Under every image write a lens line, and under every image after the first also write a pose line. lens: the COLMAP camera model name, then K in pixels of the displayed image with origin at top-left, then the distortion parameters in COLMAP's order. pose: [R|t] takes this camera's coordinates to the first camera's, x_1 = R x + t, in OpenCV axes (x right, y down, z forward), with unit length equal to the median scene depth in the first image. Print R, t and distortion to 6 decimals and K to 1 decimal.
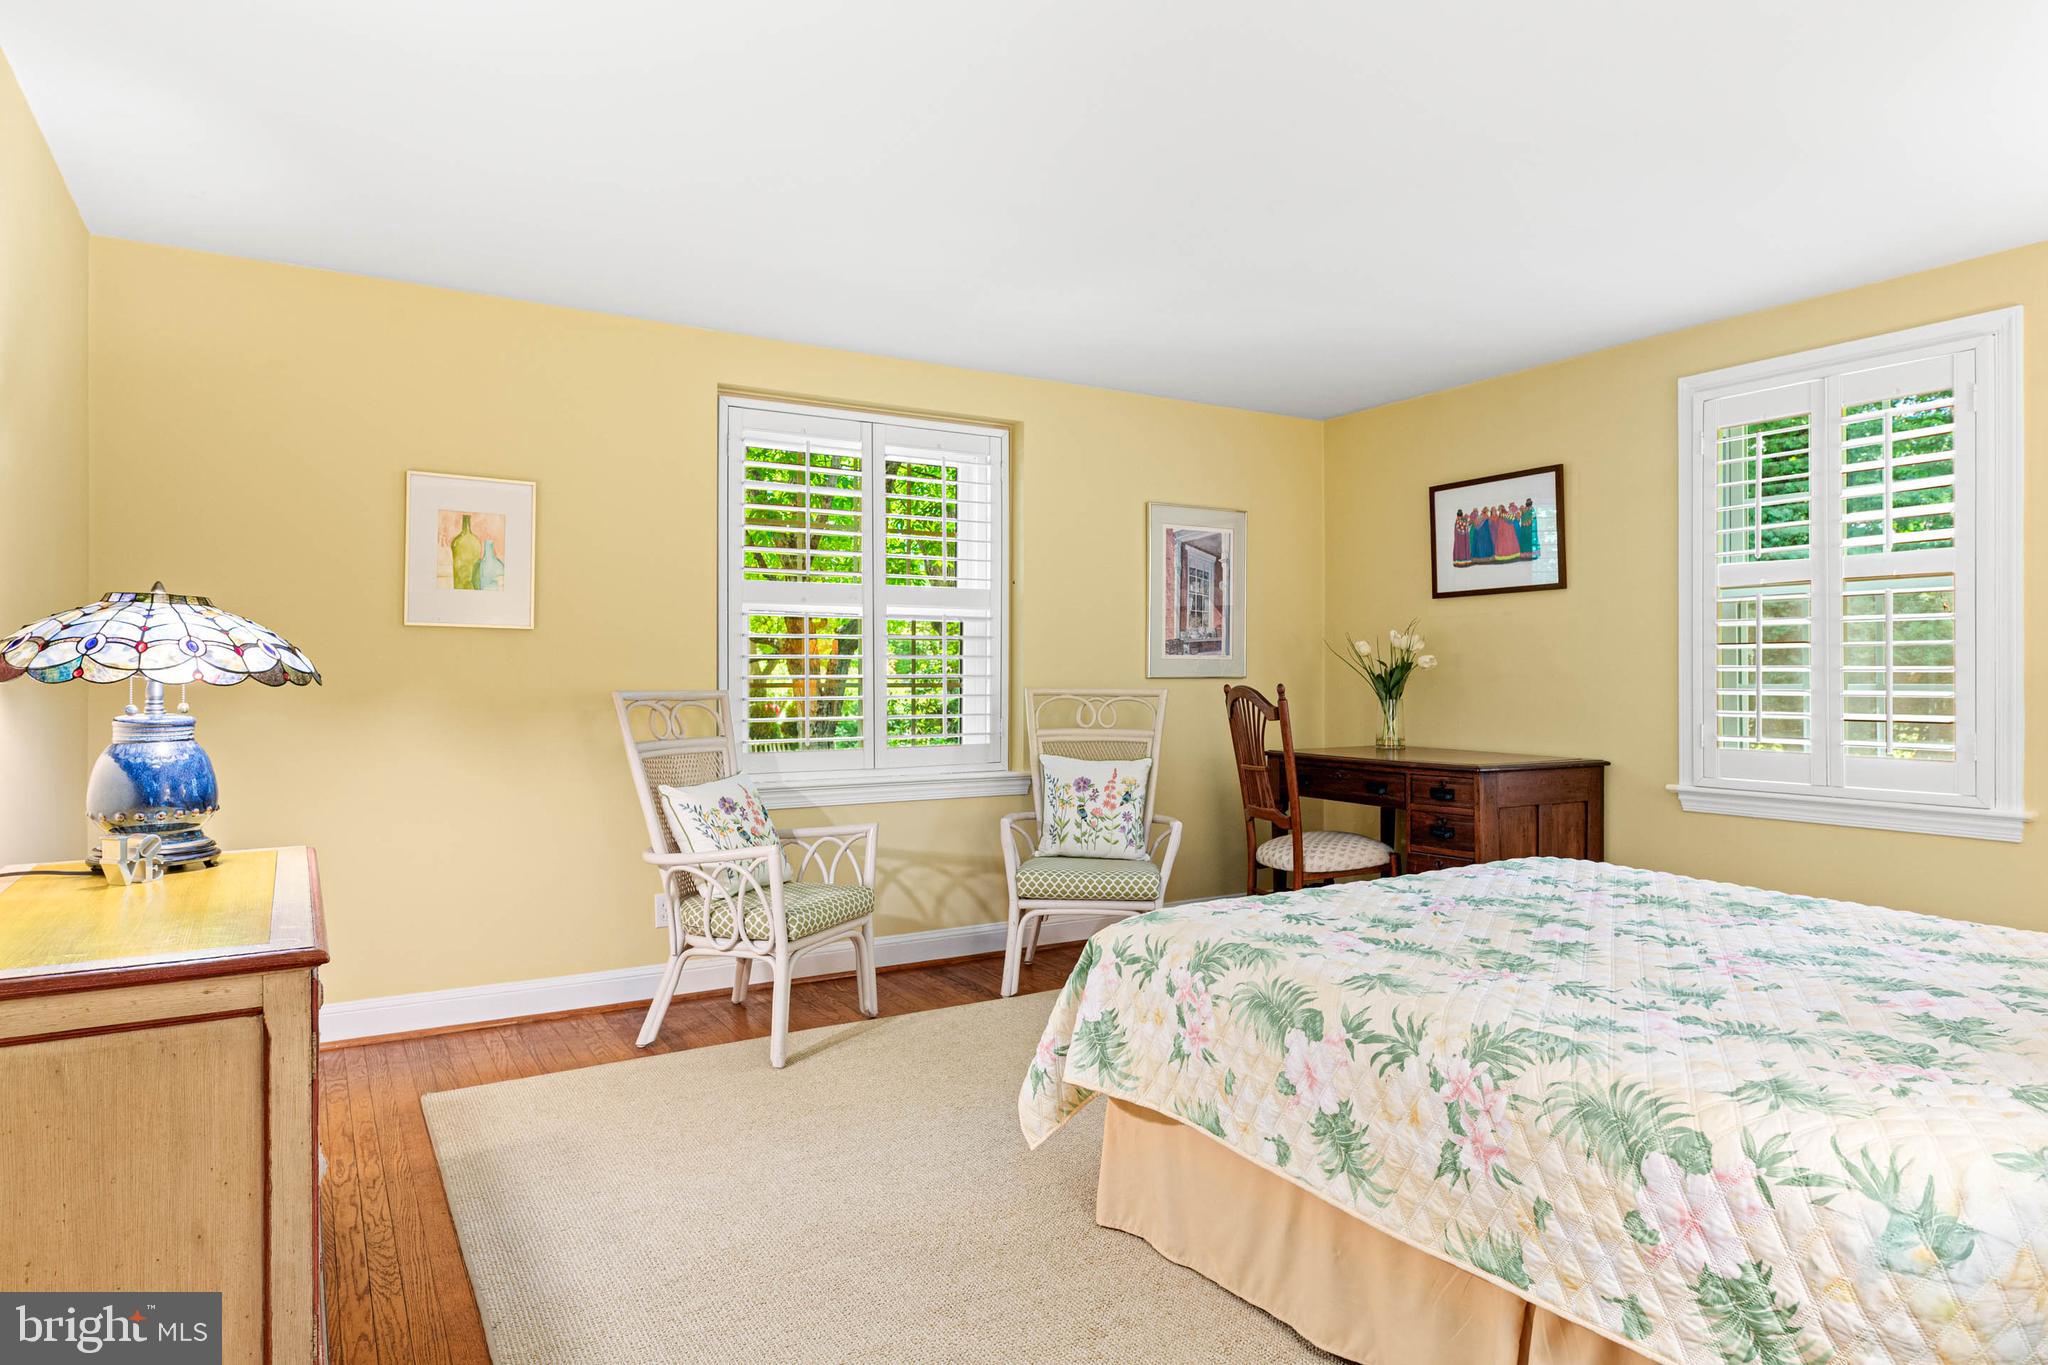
lens RADIAL K [[1190.6, 0, 1028.2], [0, 1190.6, 674.4], [0, 0, 1]] dist [-0.000948, 0.000914]
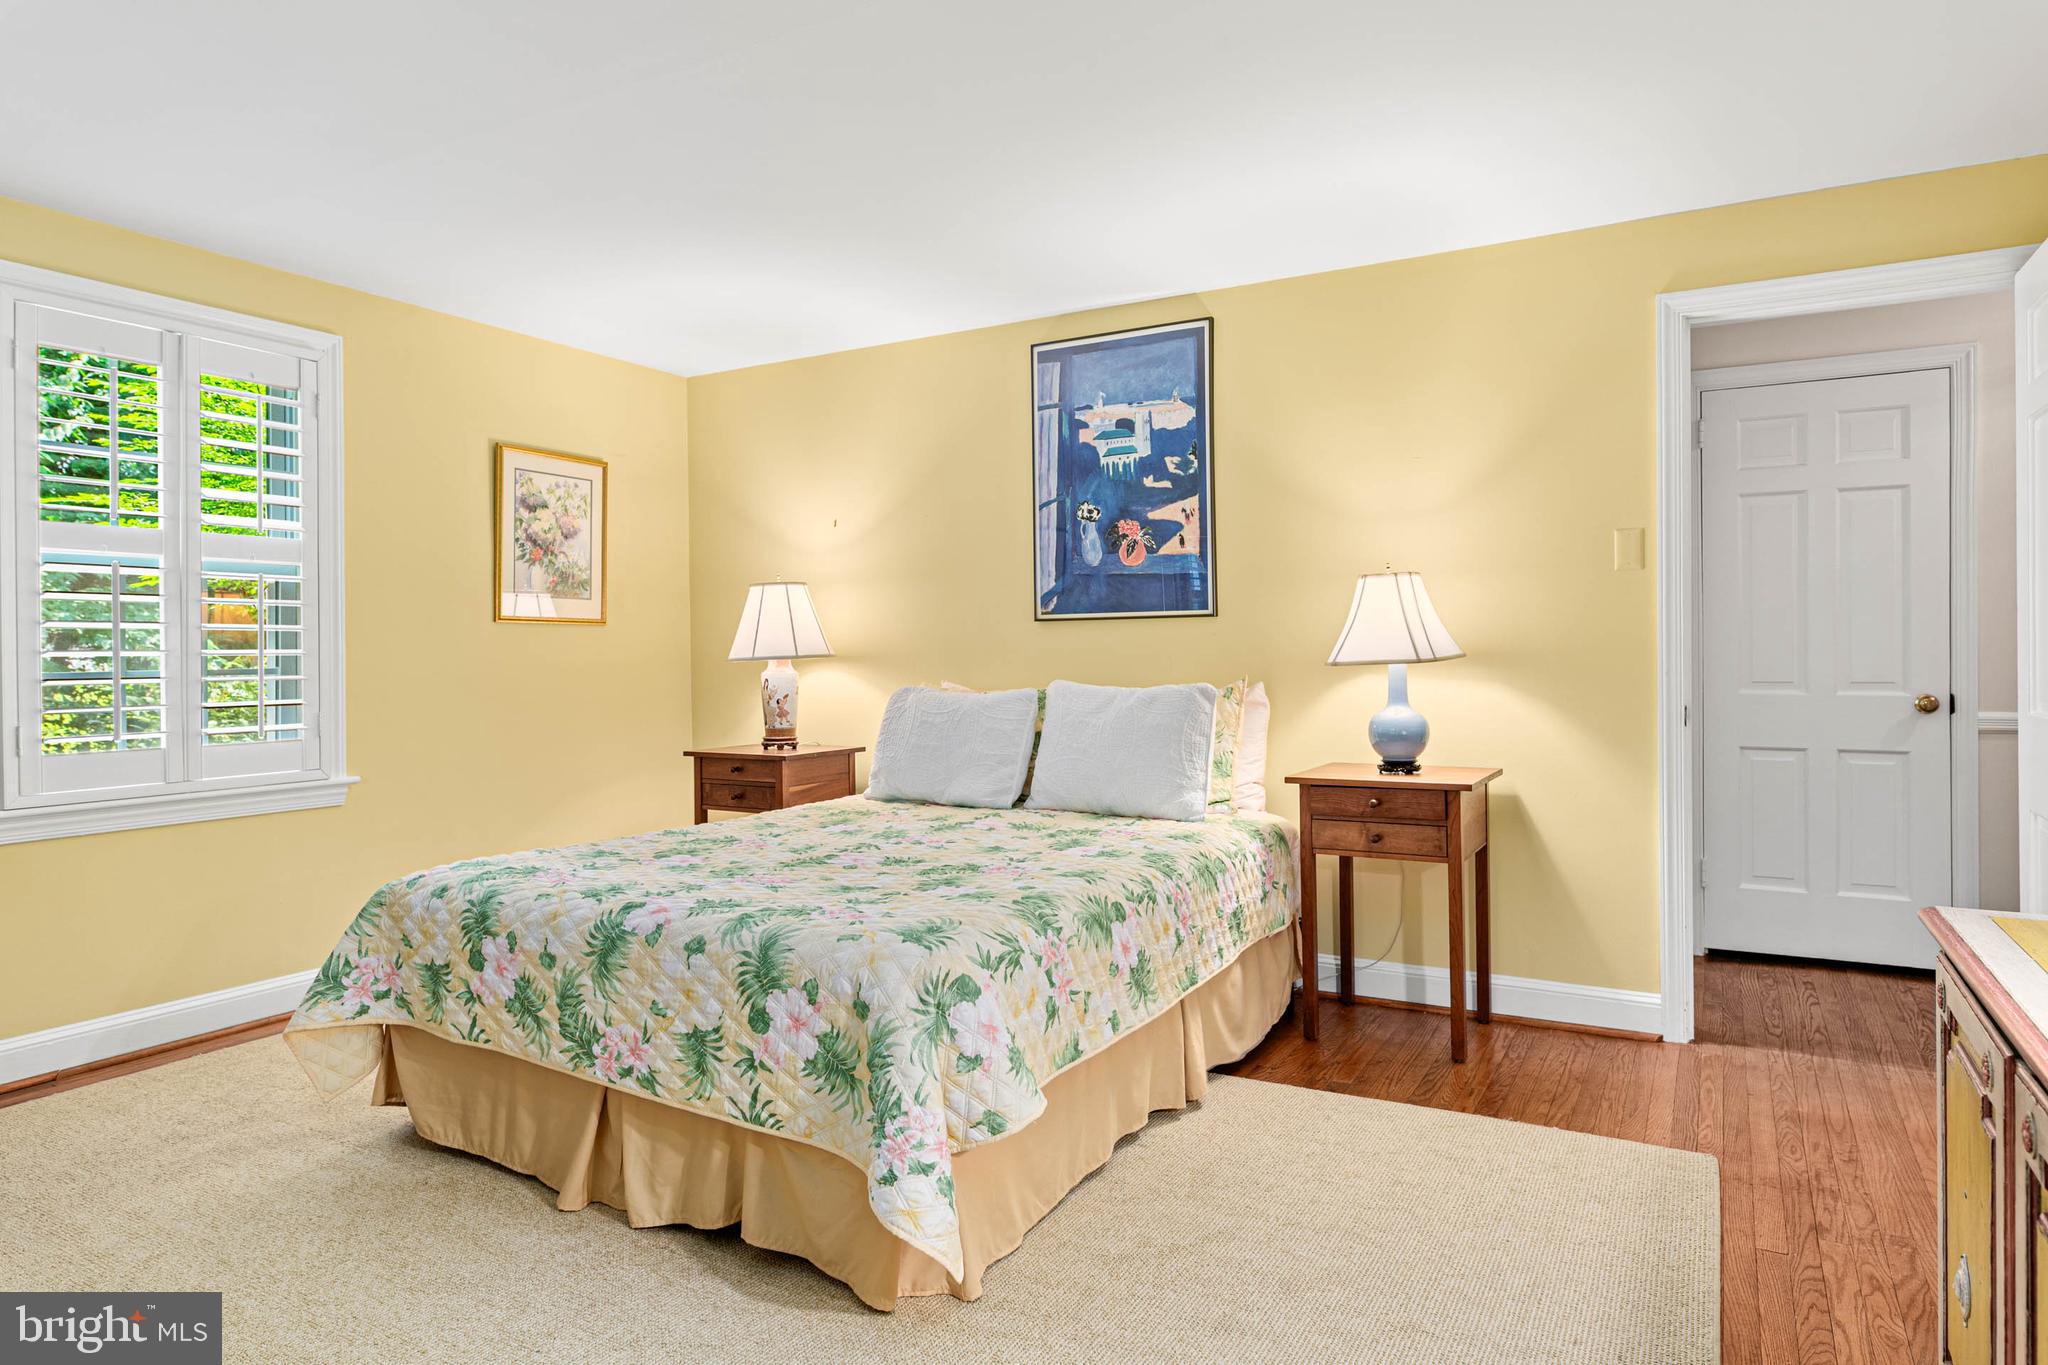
lens RADIAL K [[1190.6, 0, 1028.4], [0, 1190.6, 673.9], [0, 0, 1]] dist [-0.000948, 0.000914]
pose [[-0.487469, -0.005094, 0.873125, -0.588069], [0.005540, 0.999945, 0.008927, 0.009458], [-0.873123, 0.009189, -0.487414, 1.165135]]
